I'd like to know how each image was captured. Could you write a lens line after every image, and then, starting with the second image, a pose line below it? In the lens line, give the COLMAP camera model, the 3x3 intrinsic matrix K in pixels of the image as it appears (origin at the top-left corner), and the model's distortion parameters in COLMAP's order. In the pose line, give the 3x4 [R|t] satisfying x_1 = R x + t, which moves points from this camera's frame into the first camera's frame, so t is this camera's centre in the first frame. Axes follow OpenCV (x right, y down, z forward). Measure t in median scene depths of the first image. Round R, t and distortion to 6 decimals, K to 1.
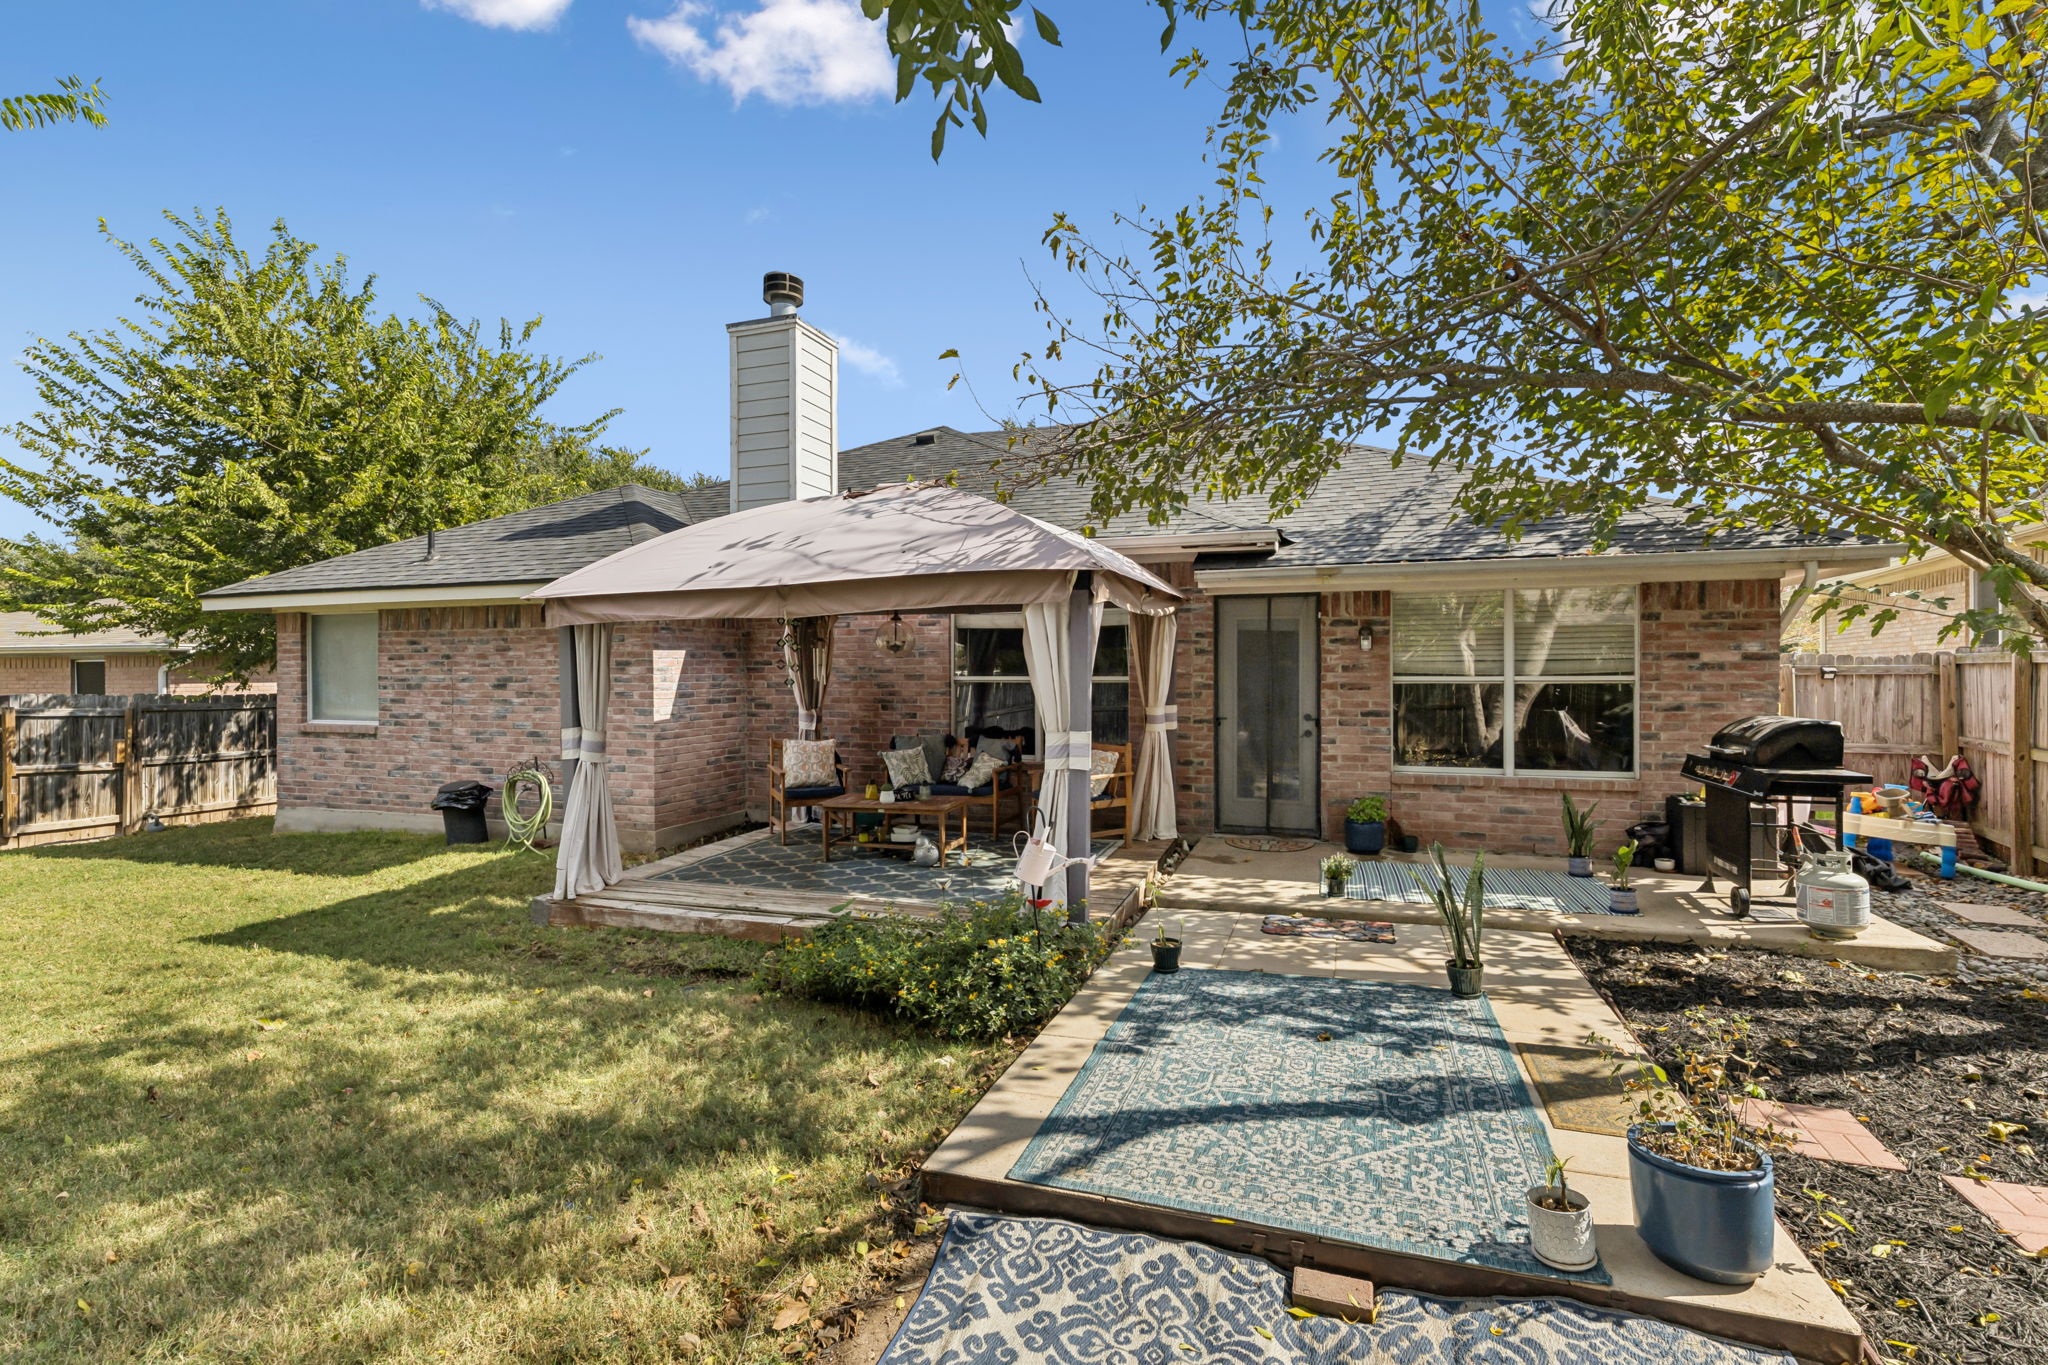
lens RADIAL K [[940.6, 0, 1022.2], [0, 940.6, 664.4], [0, 0, 1]] dist [0.002854, -0.000014]
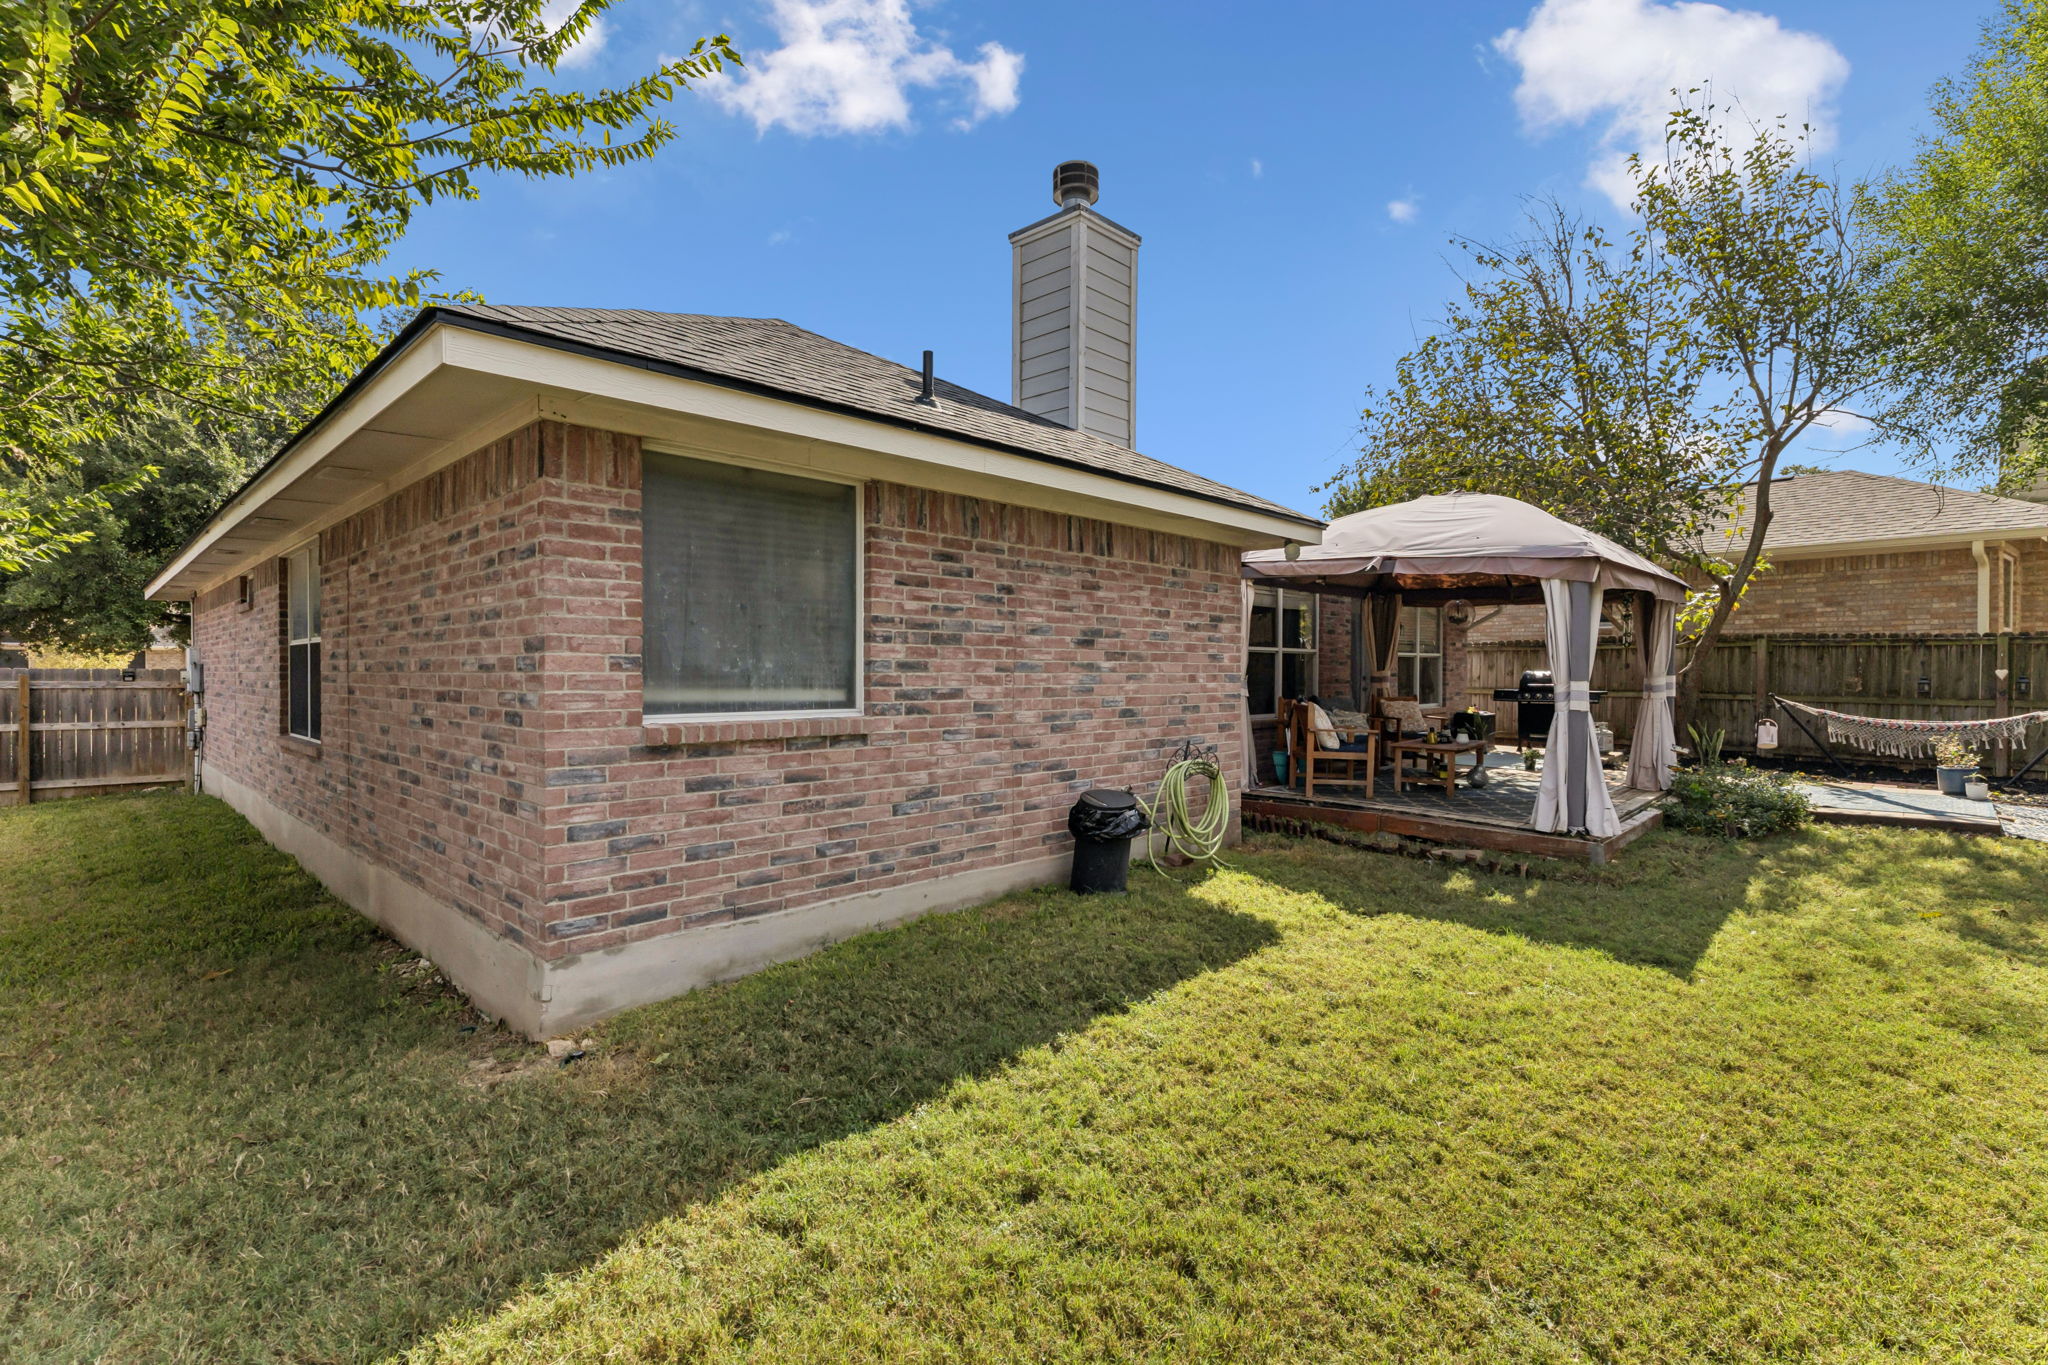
lens RADIAL K [[933.6, 0, 1032.9], [0, 933.6, 665.7], [0, 0, 1]] dist [0.000514, 0.000016]
pose [[0.408120, 0.007234, 0.912899, -1.479427], [-0.015235, 0.999883, -0.001113, 0.051350], [-0.912801, -0.013454, 0.408183, 0.982490]]
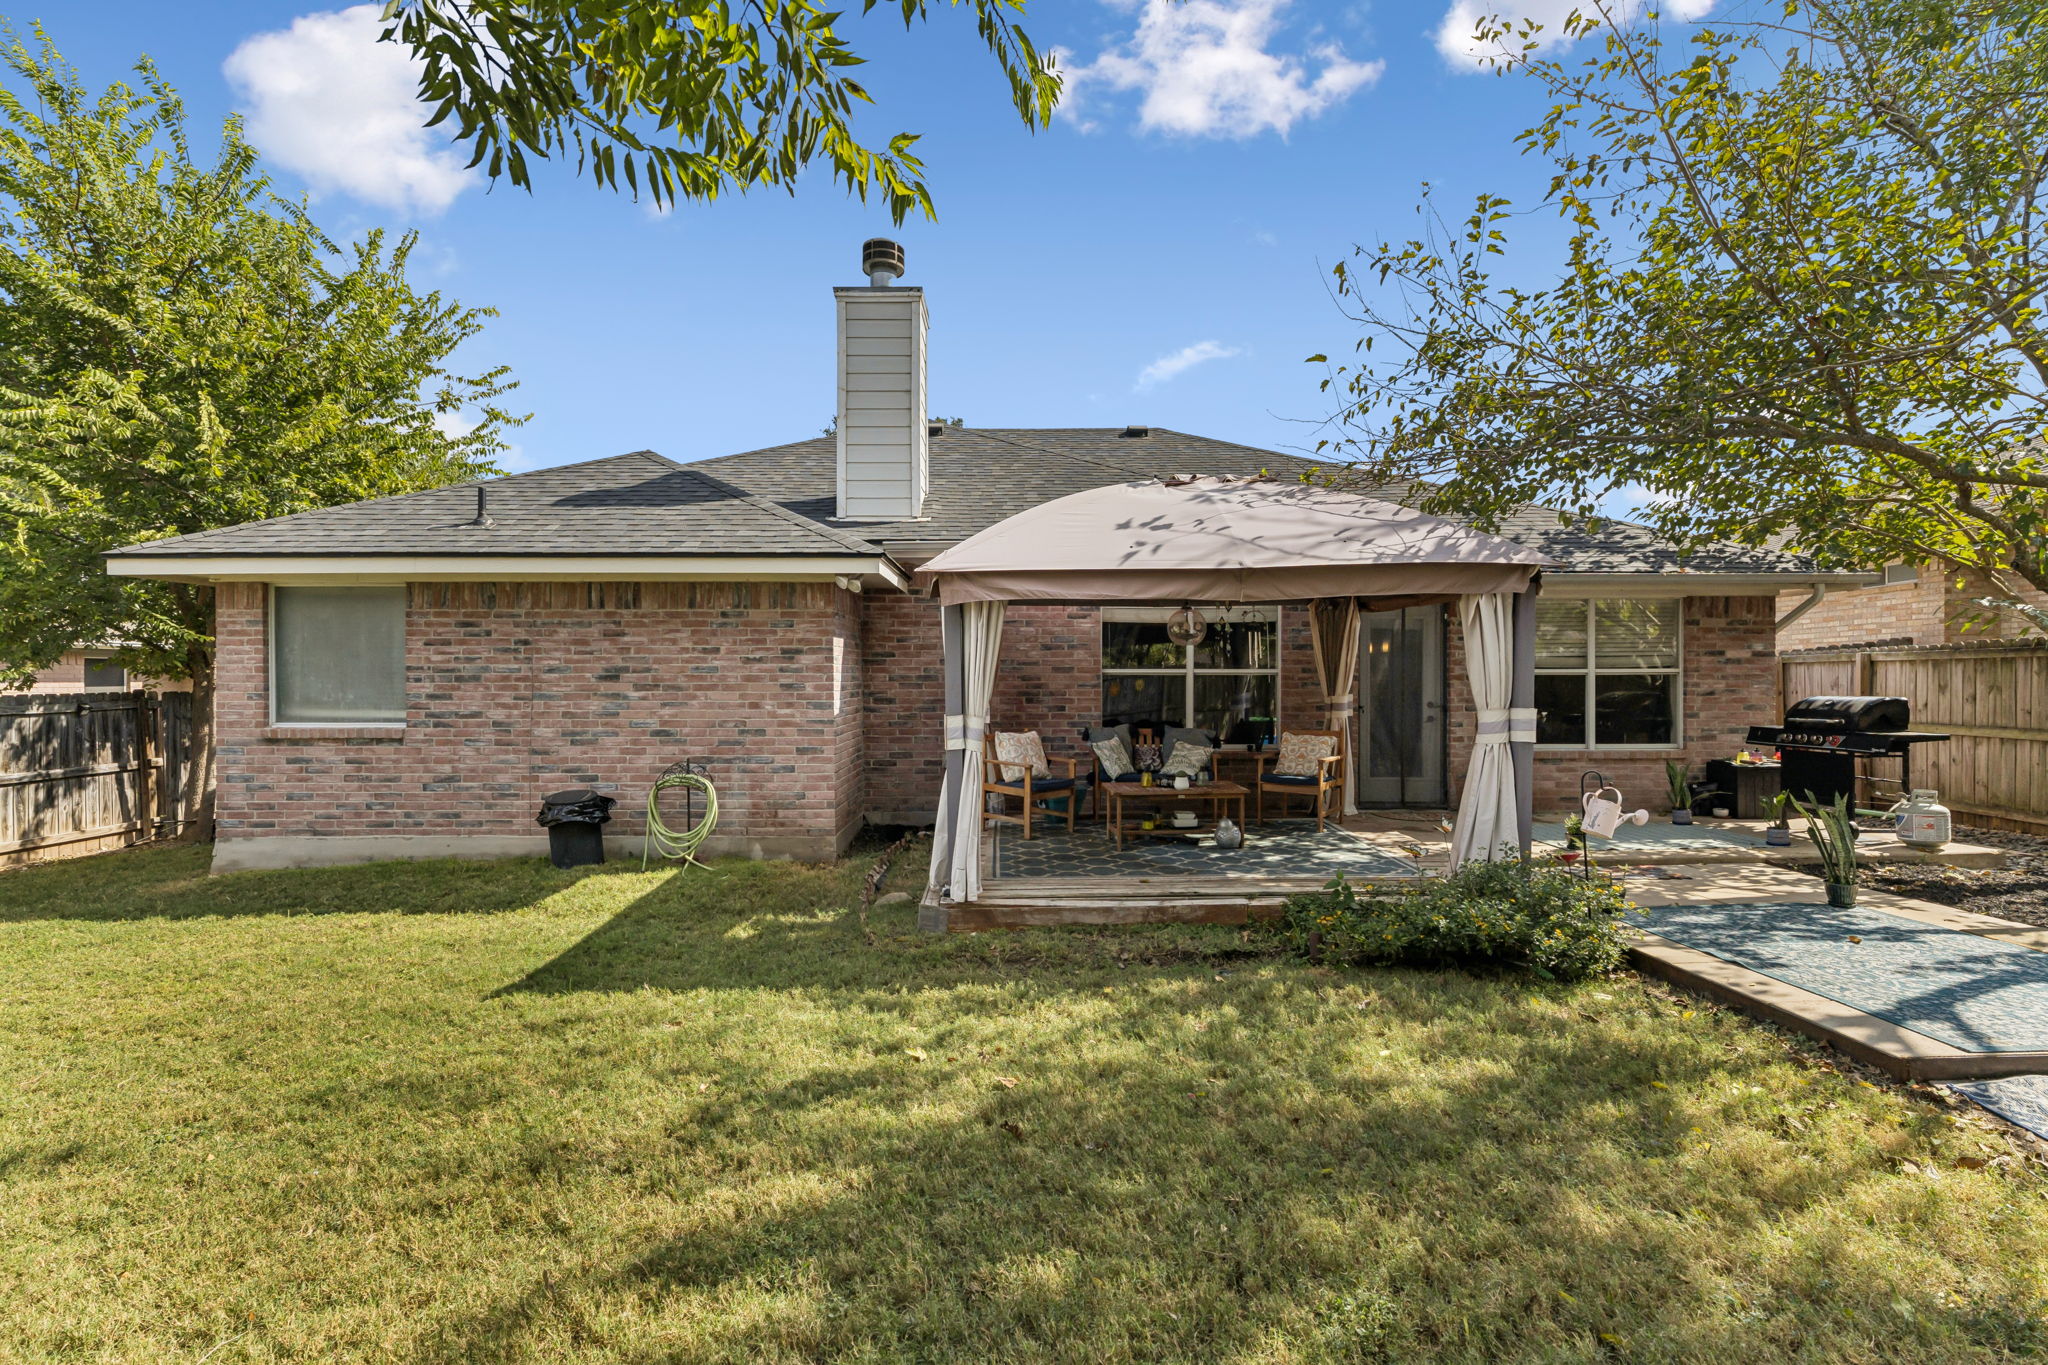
lens RADIAL K [[933.6, 0, 1032.9], [0, 933.6, 665.7], [0, 0, 1]] dist [0.000514, 0.000016]
pose [[0.939725, 0.006476, 0.341870, -0.617371], [-0.004443, 0.999967, -0.006730, 0.020956], [-0.341902, 0.004806, 0.939723, 0.104104]]
